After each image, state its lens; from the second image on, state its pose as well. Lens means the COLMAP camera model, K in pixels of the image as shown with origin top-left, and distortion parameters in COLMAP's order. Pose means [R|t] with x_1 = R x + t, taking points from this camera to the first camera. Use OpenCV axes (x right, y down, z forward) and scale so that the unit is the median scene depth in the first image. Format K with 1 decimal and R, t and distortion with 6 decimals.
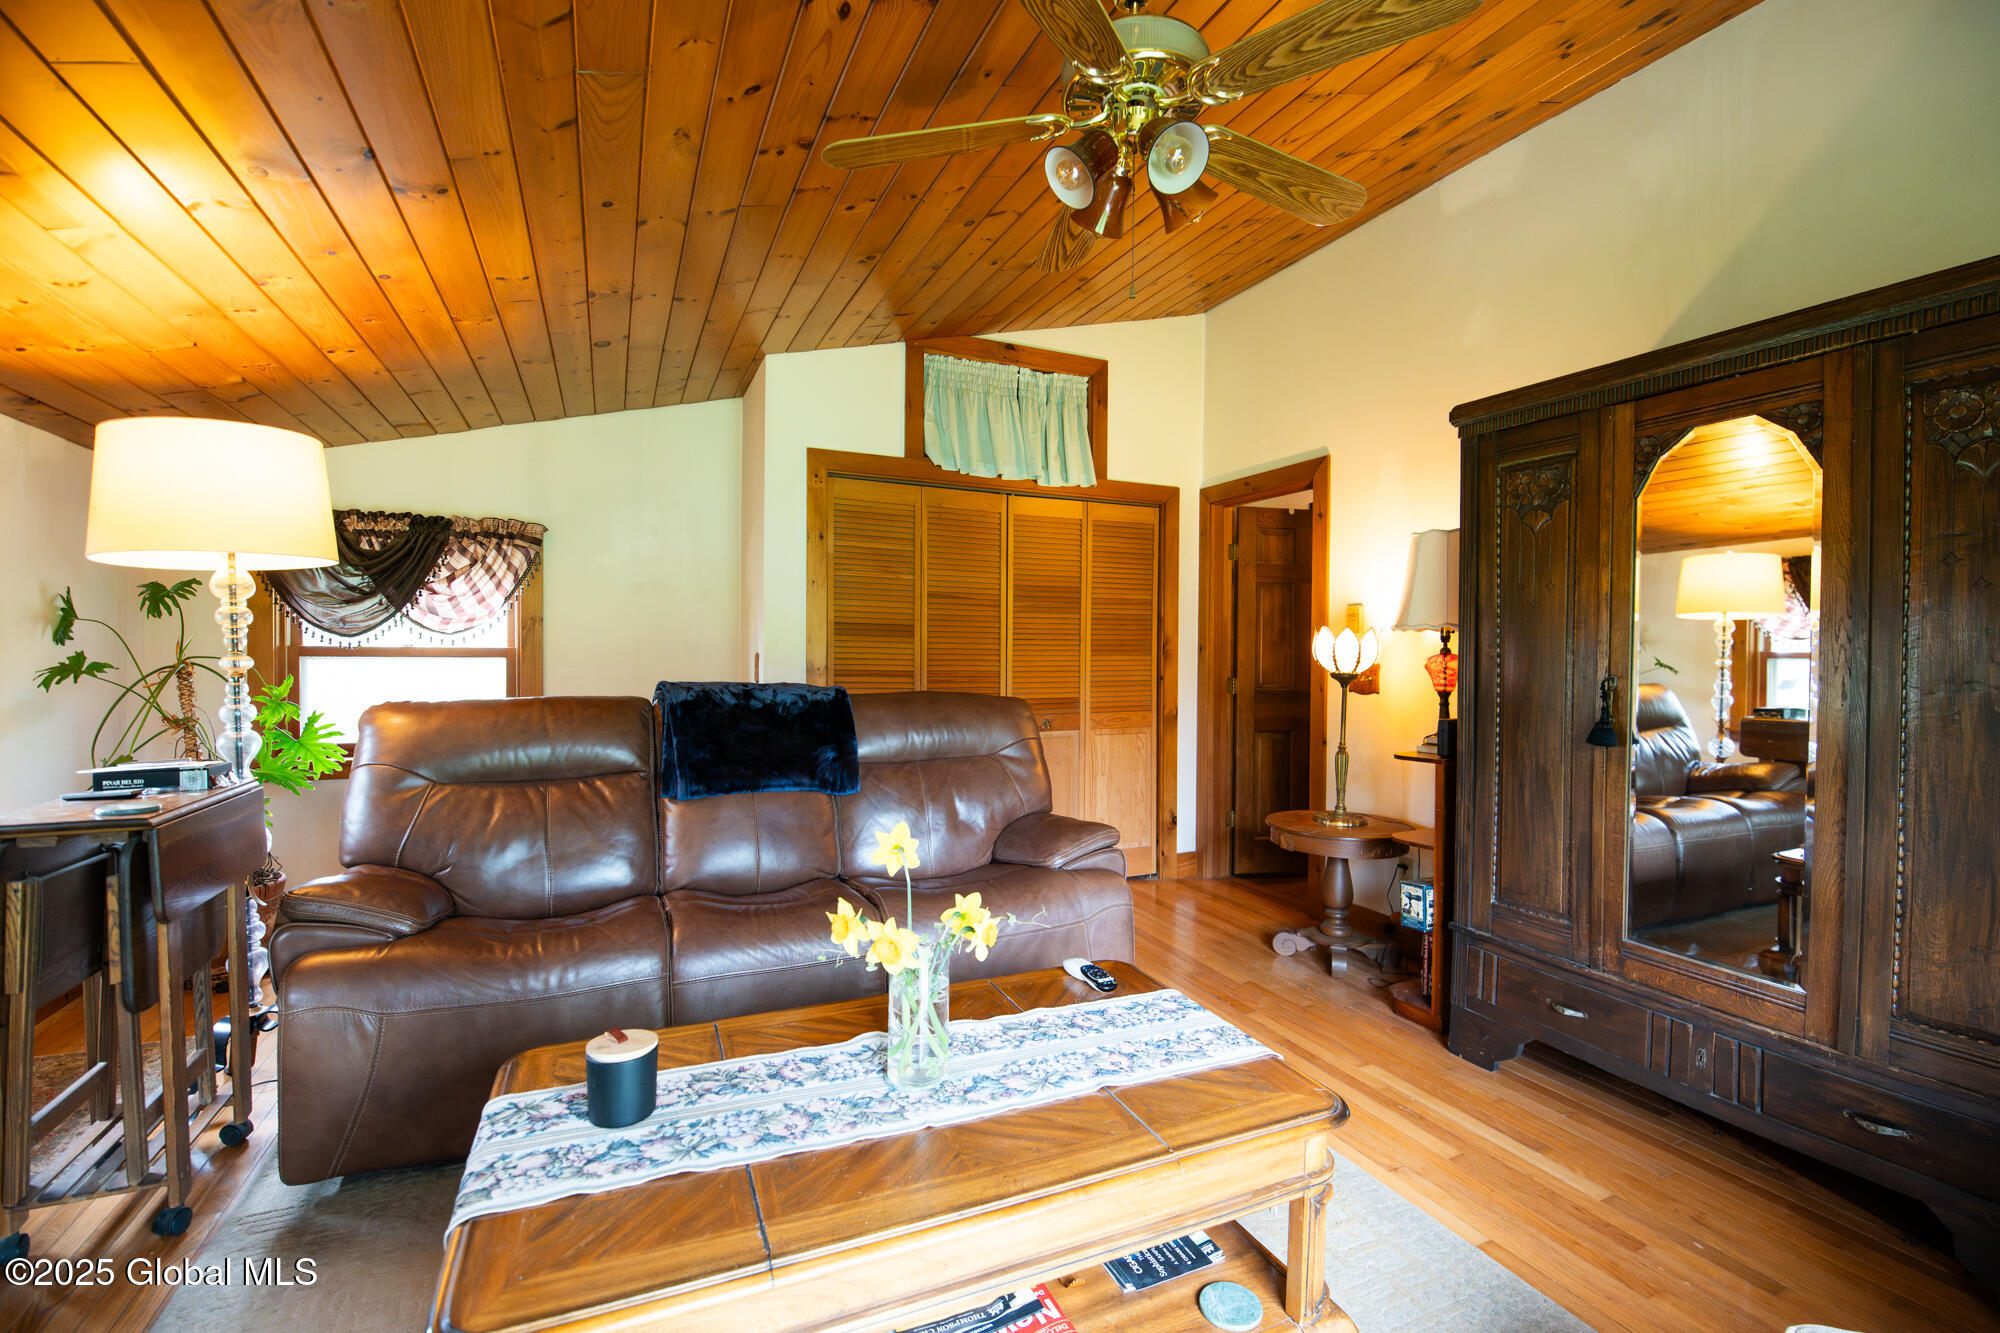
lens RADIAL K [[889.4, 0, 995.0], [0, 889.4, 671.6], [0, 0, 1]] dist [0.000546, -0.000283]
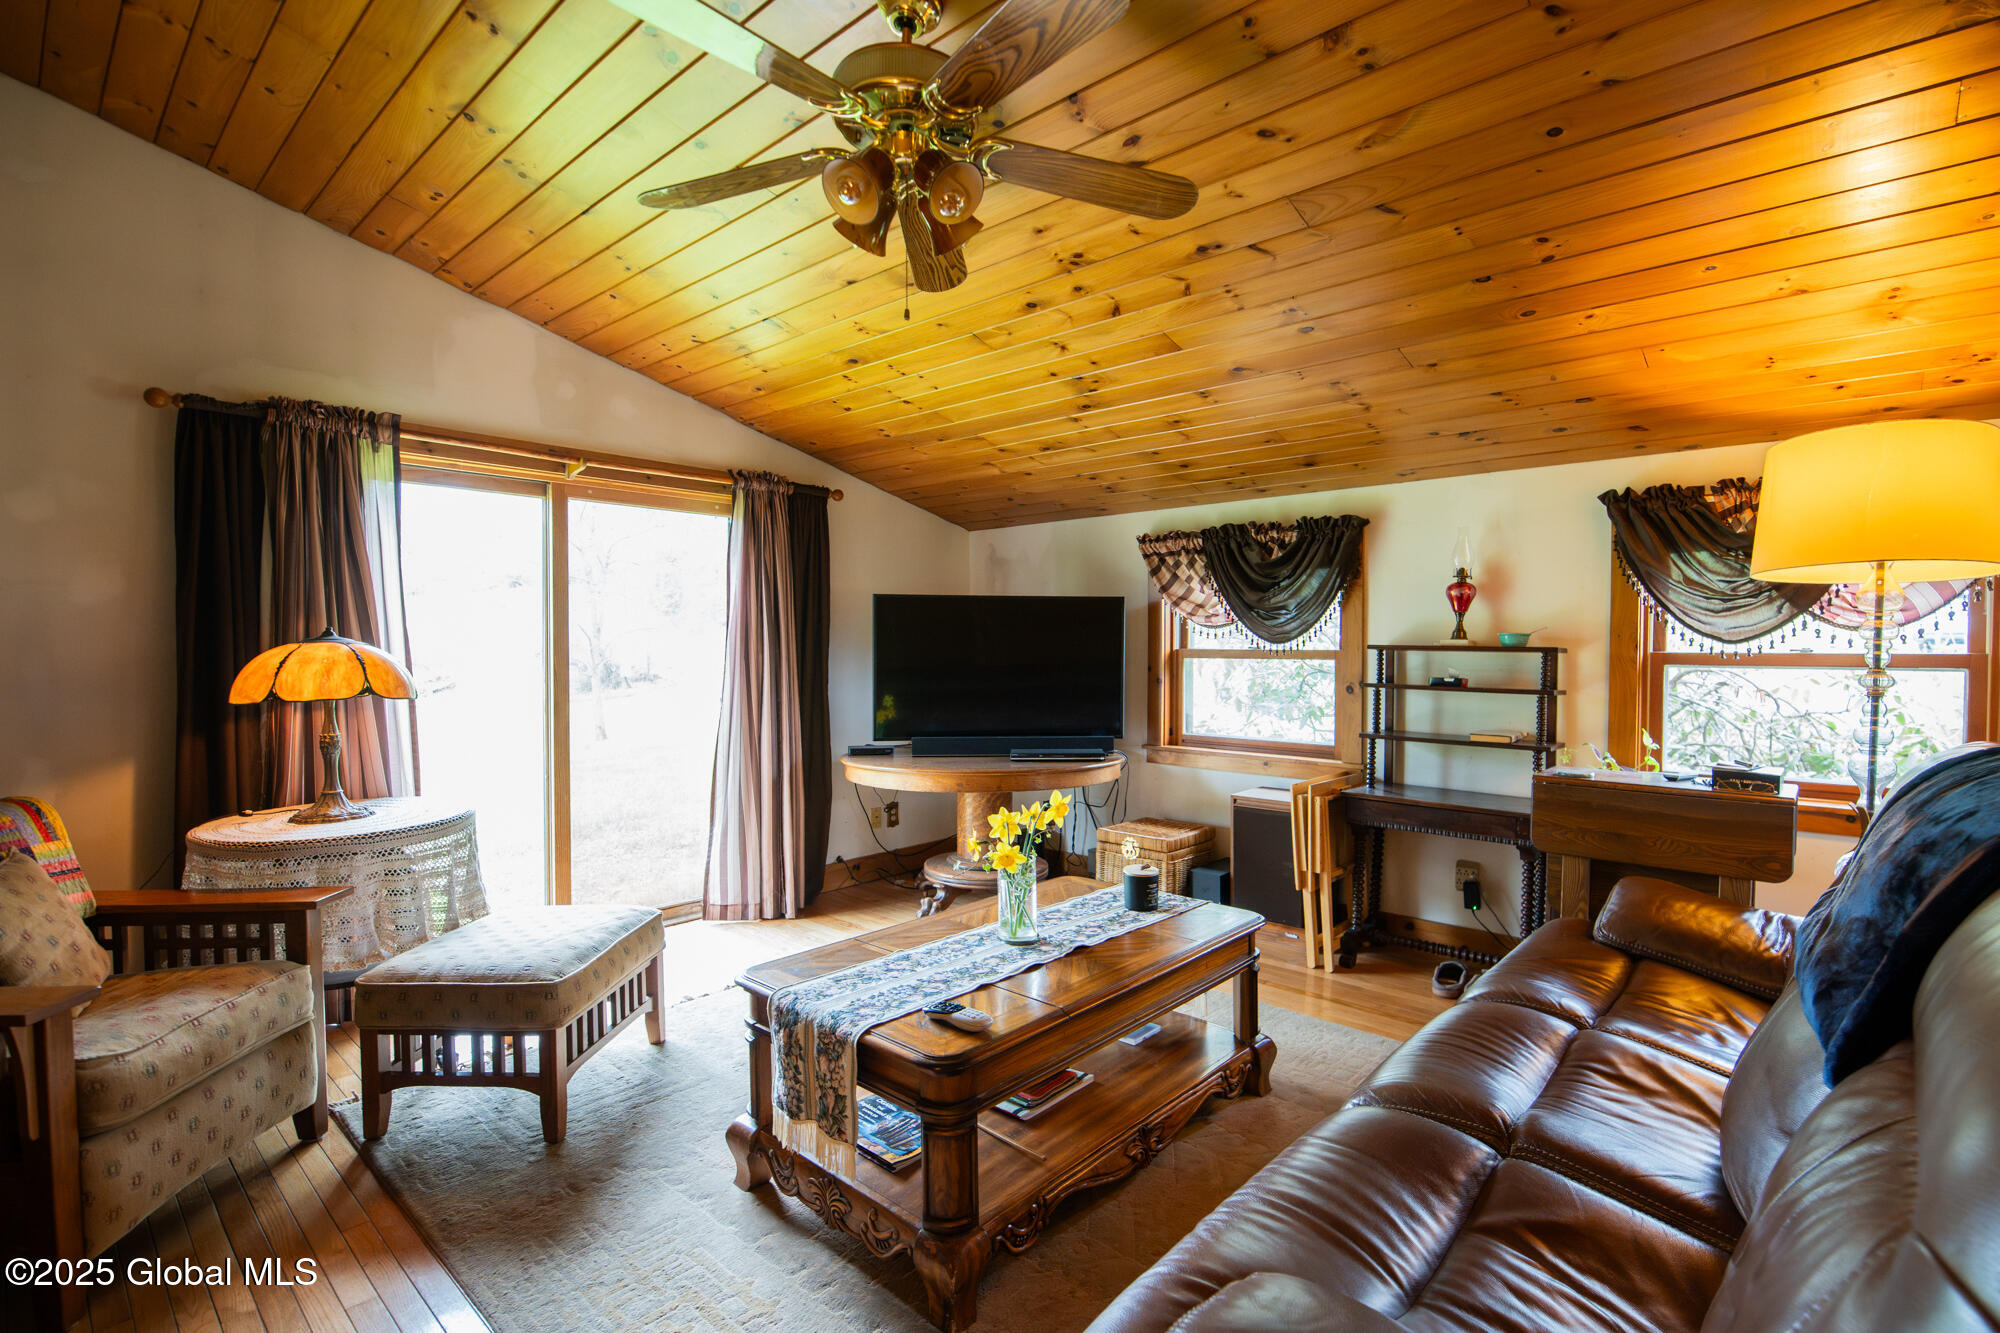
lens RADIAL K [[889.4, 0, 1004.1], [0, 889.4, 667.8], [0, 0, 1]] dist [0.000546, -0.000283]
pose [[-0.912668, 0.013952, -0.408464, 0.470055], [-0.003278, 0.999135, 0.041452, -0.063277], [0.408689, 0.039170, -0.911833, 2.002494]]
